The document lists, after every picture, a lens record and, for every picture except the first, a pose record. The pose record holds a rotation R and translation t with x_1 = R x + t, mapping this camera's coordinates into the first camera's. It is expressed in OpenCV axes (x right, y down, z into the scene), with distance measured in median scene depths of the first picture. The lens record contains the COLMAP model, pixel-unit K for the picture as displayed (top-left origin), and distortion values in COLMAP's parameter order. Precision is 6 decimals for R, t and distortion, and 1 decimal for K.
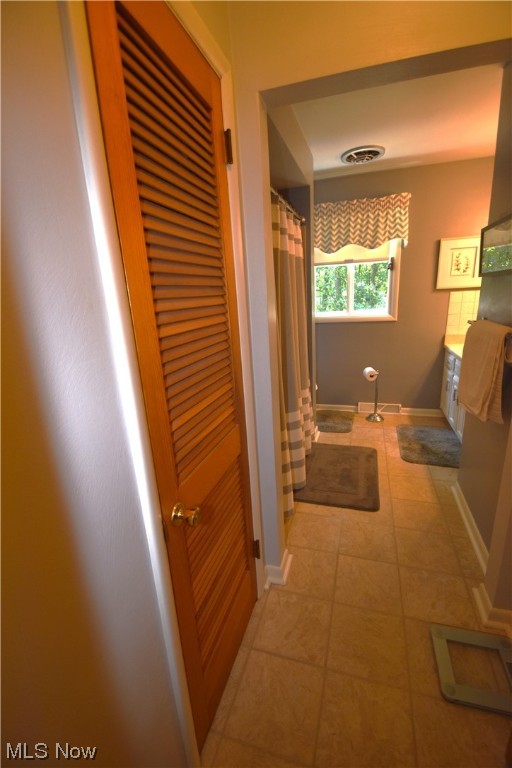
lens RADIAL K [[340.7, 0, 256.0], [0, 340.7, 384.0], [0, 0, 1]] dist [-0.000939, -0.000022]
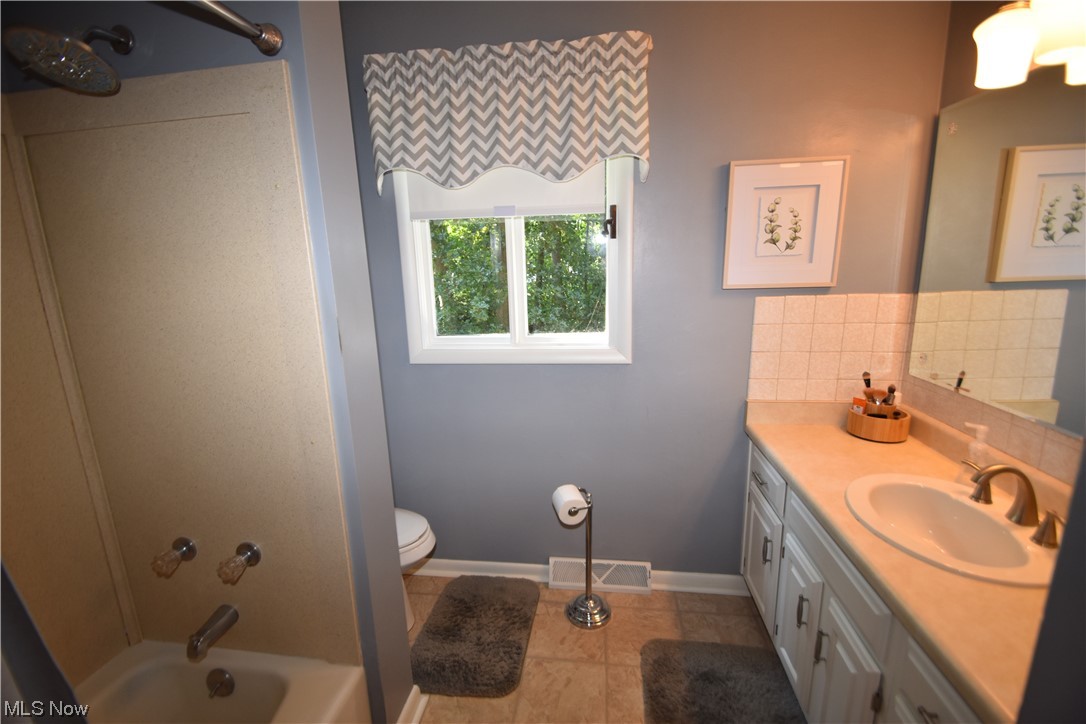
lens RADIAL K [[494.4, 0, 540.8], [0, 494.4, 361.5], [0, 0, 1]] dist [-0.001206, -0.000885]
pose [[0.982260, -0.007072, 0.187391, 0.219754], [0.022872, 0.996346, -0.082287, -0.155306], [-0.186124, 0.085114, 0.978833, 0.495585]]
